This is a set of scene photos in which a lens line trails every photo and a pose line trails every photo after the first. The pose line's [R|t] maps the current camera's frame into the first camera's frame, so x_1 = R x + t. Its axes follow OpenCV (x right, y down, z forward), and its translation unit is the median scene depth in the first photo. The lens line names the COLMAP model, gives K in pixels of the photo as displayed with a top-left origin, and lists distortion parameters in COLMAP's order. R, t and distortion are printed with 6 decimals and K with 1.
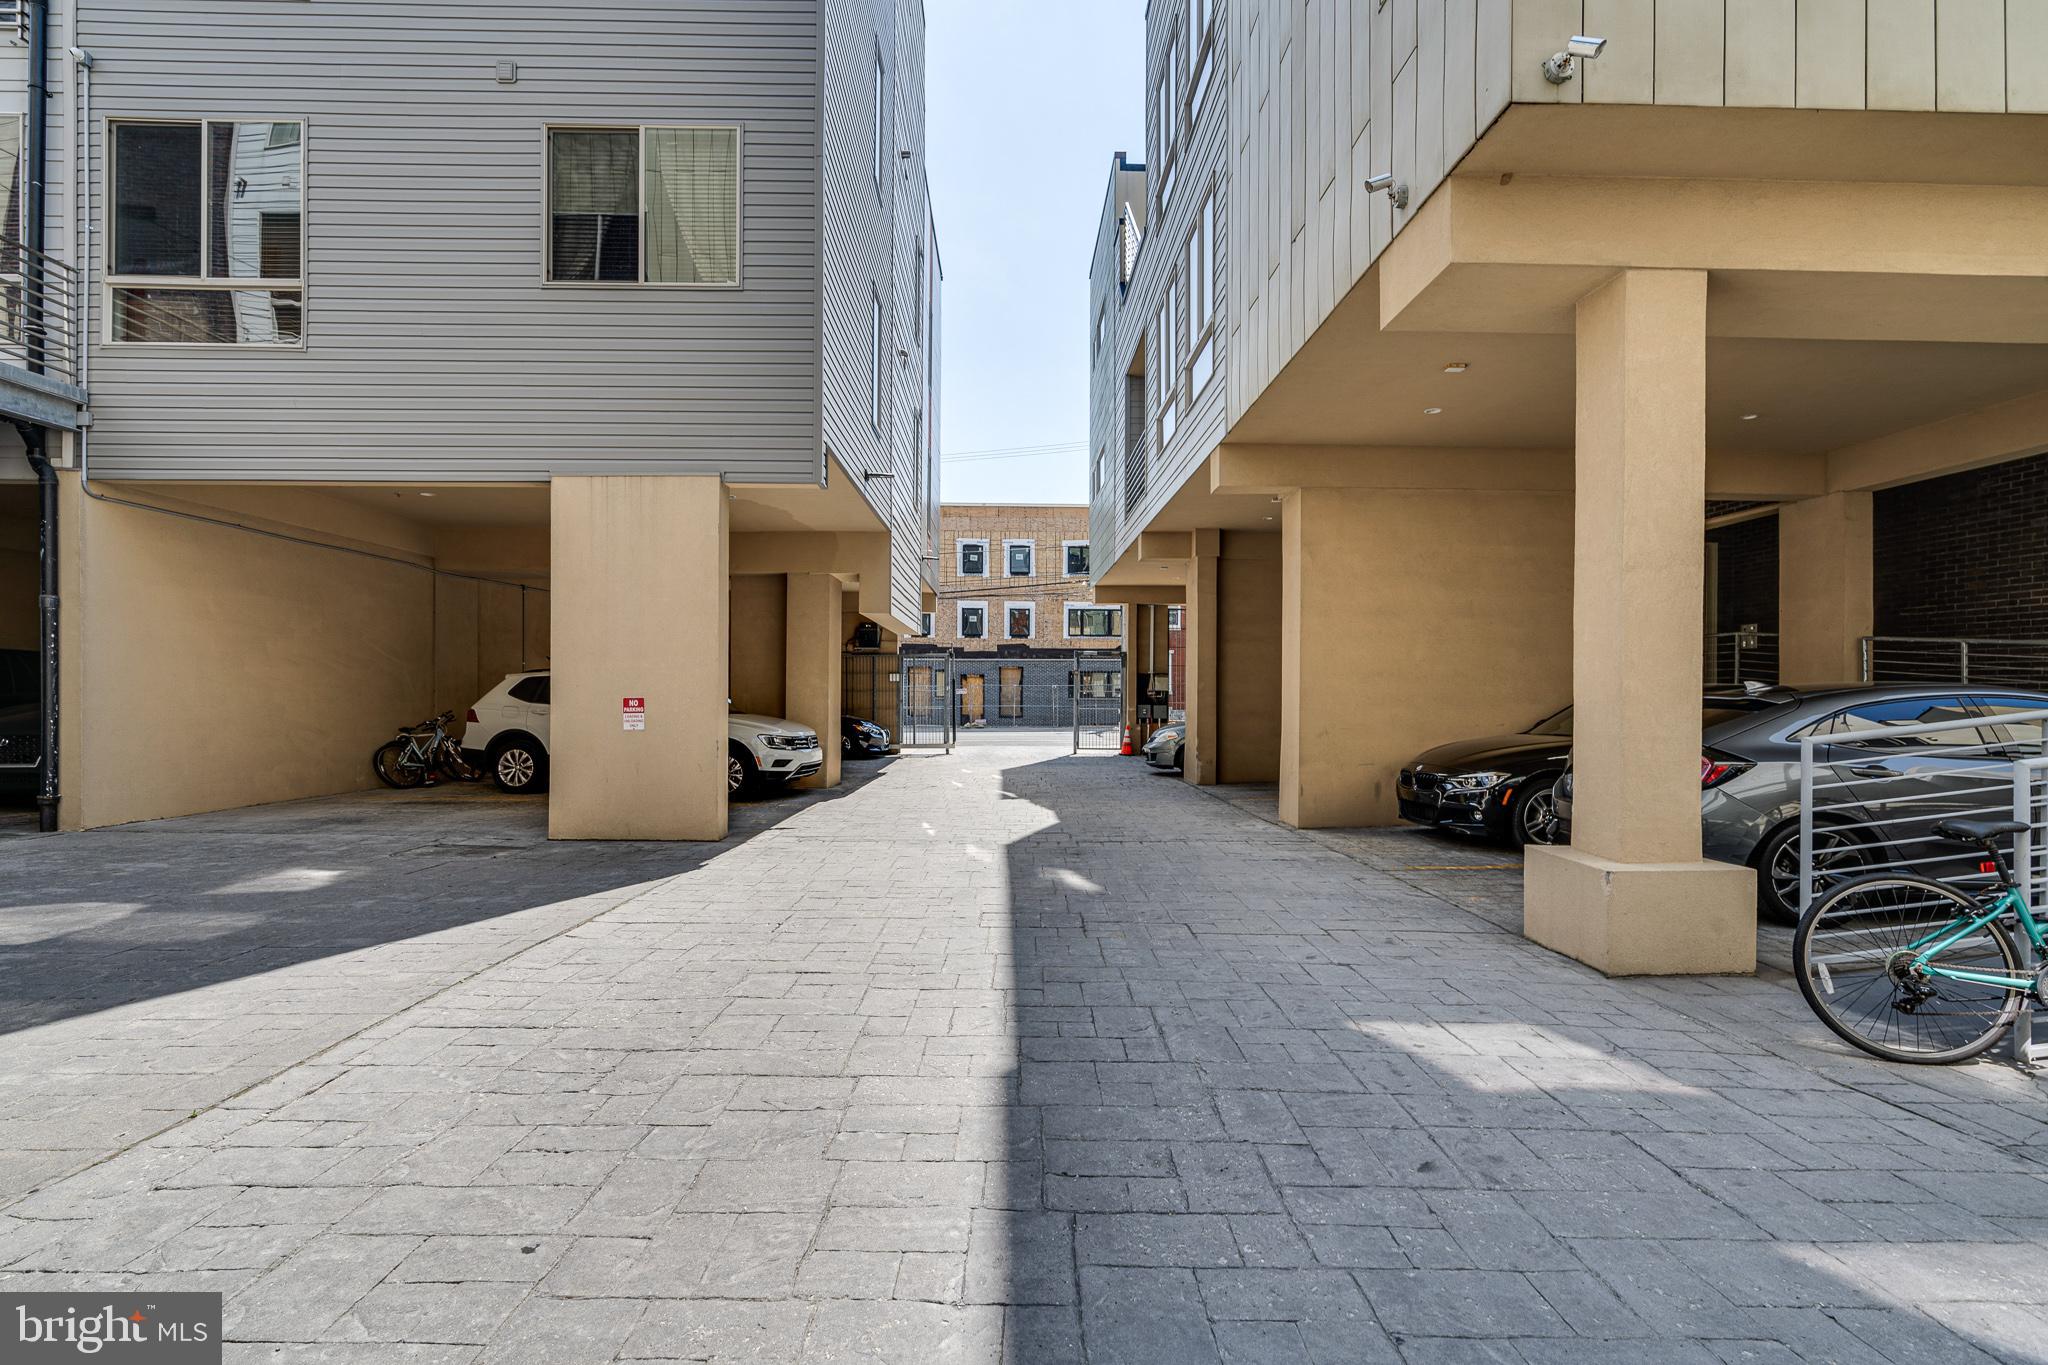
lens RADIAL K [[928.9, 0, 1031.6], [0, 928.9, 692.4], [0, 0, 1]] dist [-0.009063, 0.003106]
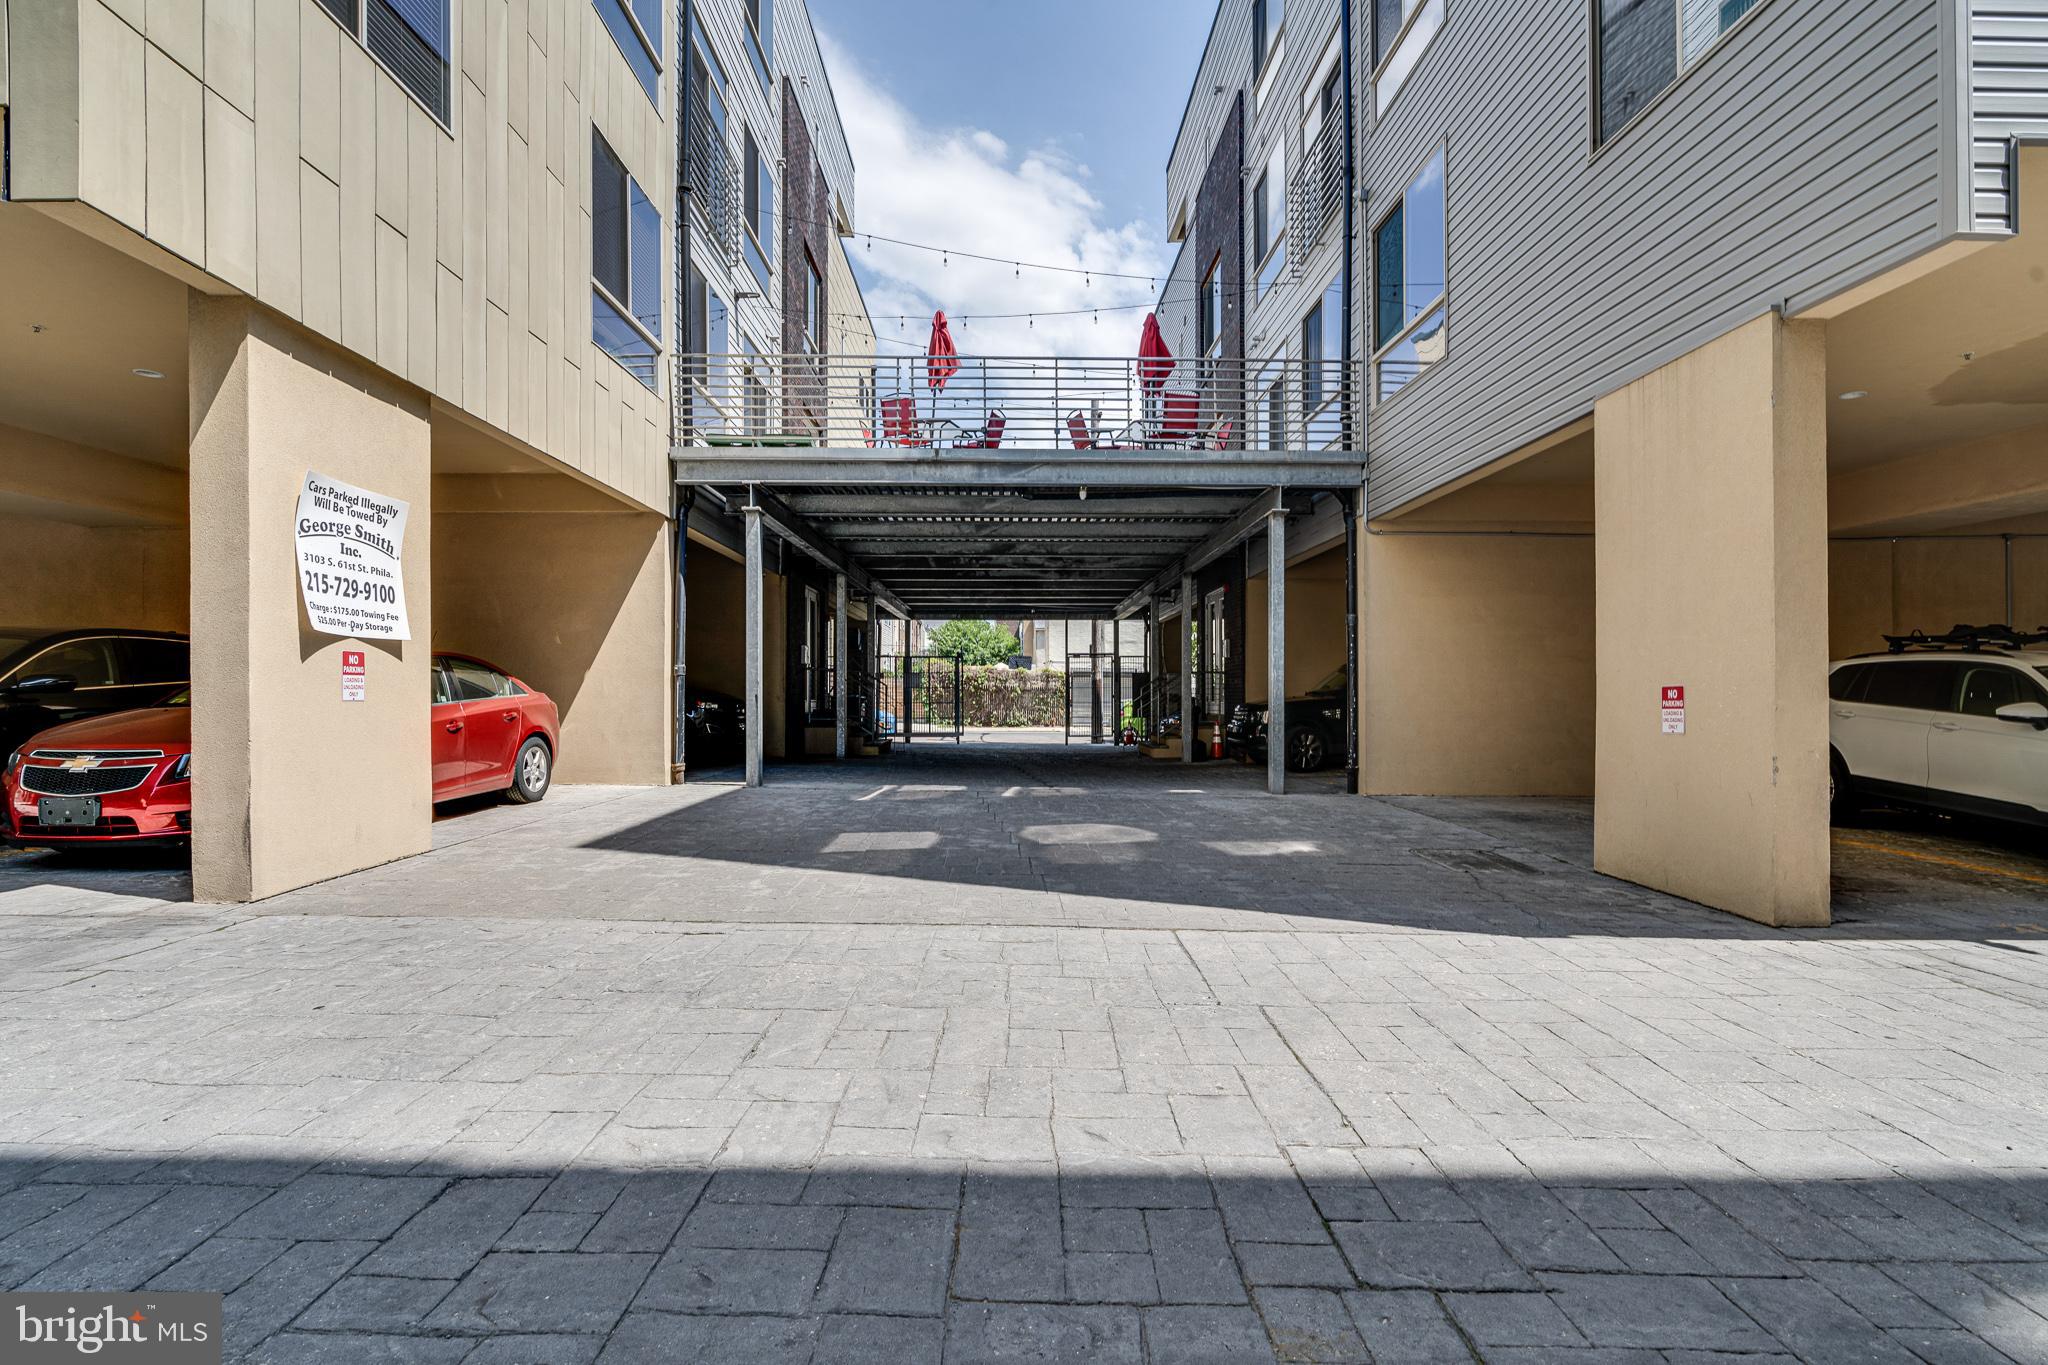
lens RADIAL K [[928.9, 0, 1032.2], [0, 928.9, 686.0], [0, 0, 1]] dist [-0.009063, 0.003106]
pose [[0.003154, -0.014229, -0.999894, 0.255878], [-0.003050, 0.999894, -0.014239, 0.016936], [0.999990, 0.003094, 0.003110, 0.537779]]
